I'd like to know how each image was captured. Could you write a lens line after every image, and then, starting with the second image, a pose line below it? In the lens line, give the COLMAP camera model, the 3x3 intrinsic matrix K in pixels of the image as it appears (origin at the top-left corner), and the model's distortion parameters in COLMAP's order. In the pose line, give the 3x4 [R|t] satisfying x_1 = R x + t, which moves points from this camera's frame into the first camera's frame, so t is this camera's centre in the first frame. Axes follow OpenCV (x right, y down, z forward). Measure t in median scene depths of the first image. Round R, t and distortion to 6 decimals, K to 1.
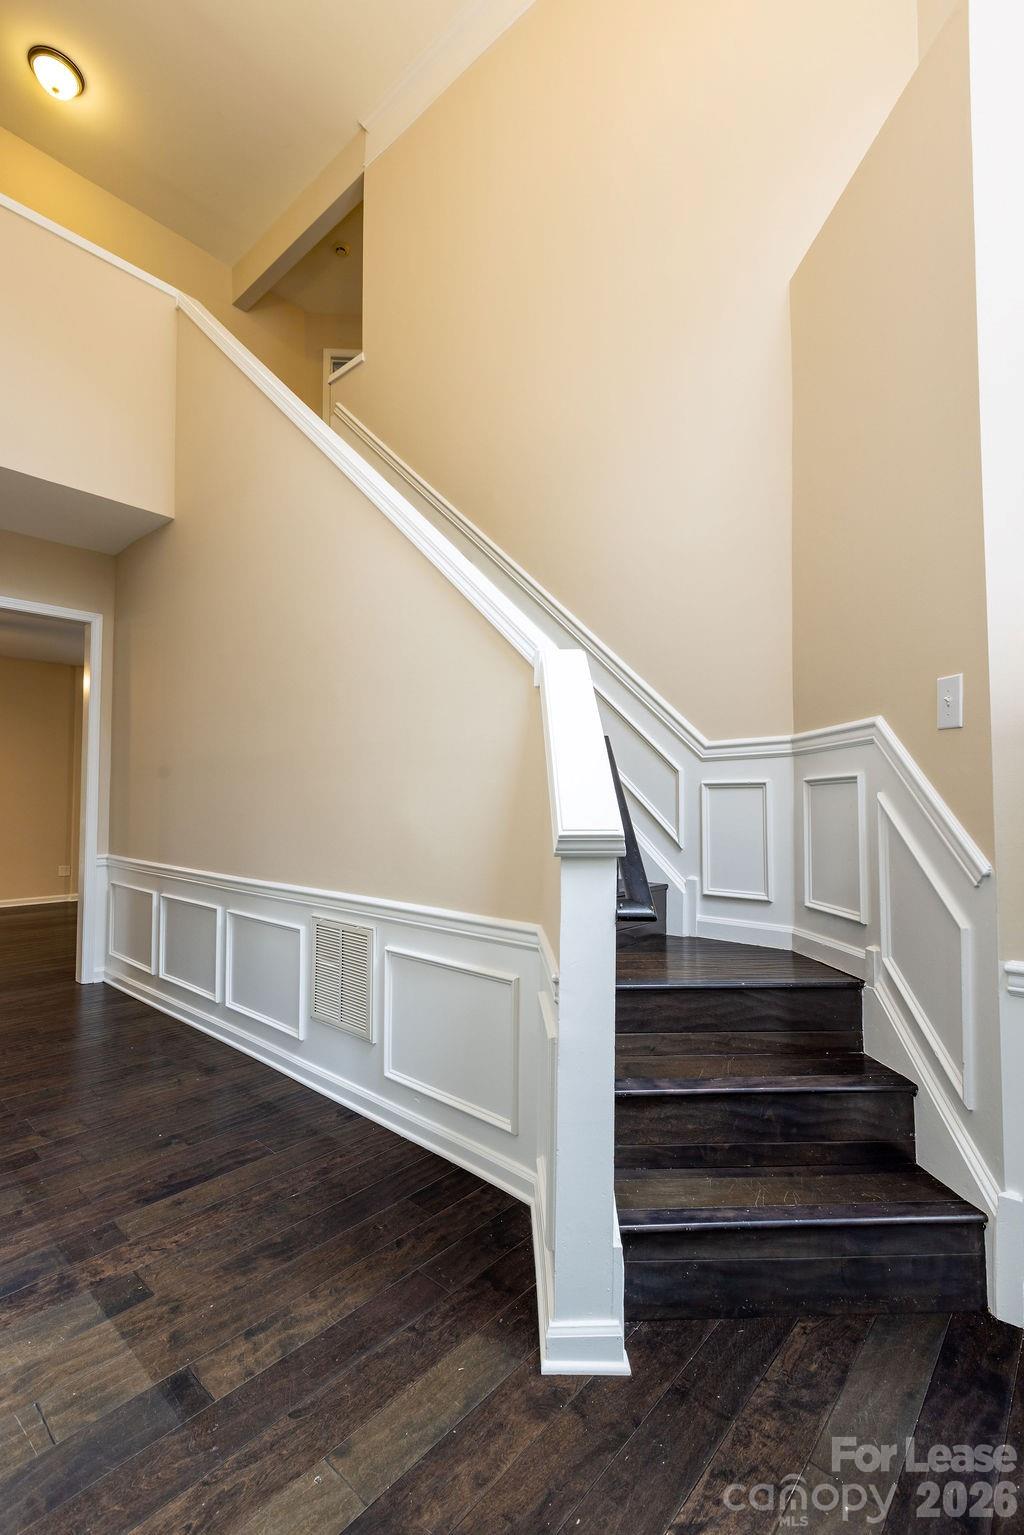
lens RADIAL K [[686.2, 0, 502.7], [0, 686.2, 774.1], [0, 0, 1]] dist [0.003114, 0.000838]
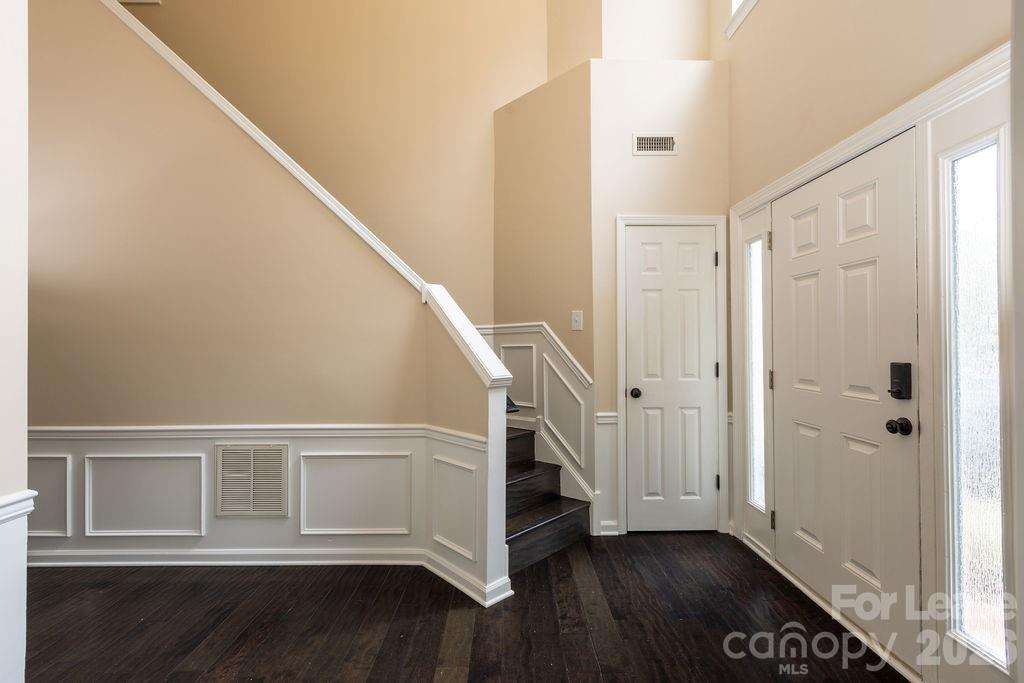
lens RADIAL K [[457.8, 0, 512.0], [0, 457.8, 341.5], [0, 0, 1]] dist [0.003114, 0.000838]
pose [[0.736850, -0.002864, 0.676050, -0.632213], [-0.018626, 0.999525, 0.024536, -0.052643], [-0.675800, -0.030671, 0.736447, -0.124977]]
